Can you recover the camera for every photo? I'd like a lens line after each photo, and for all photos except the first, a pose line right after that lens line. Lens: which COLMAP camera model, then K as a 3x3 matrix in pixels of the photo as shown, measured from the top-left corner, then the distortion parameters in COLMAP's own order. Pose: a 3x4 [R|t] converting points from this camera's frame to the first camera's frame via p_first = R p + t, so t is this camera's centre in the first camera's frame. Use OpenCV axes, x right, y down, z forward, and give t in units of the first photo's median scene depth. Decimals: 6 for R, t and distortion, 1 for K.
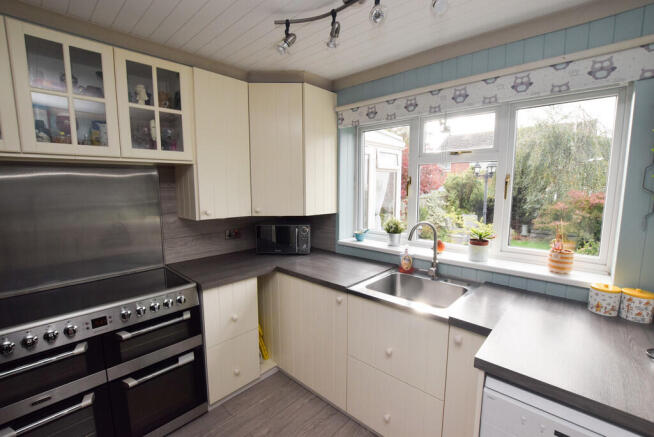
lens RADIAL K [[285.4, 0, 327.0], [0, 285.4, 218.5], [0, 0, 1]] dist [-0.048290, 0.000005]
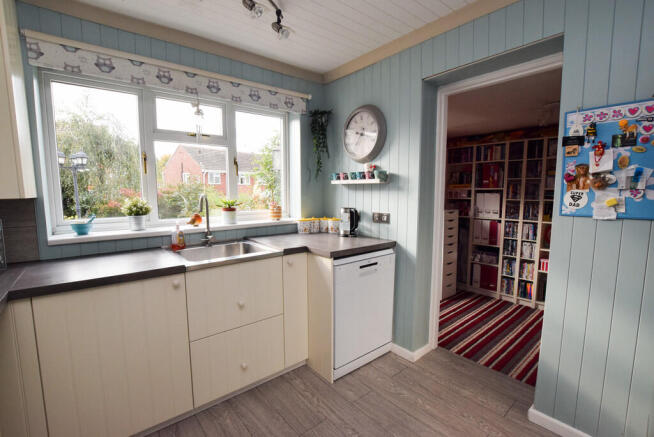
lens RADIAL K [[306.0, 0, 327.0], [0, 306.0, 218.5], [0, 0, 1]] dist [-0.002040, -0.000146]
pose [[0.147946, -0.104455, 0.983464, -0.678206], [0.105624, 0.990388, 0.089301, 0.043154], [-0.983339, 0.090666, 0.157557, 0.314133]]
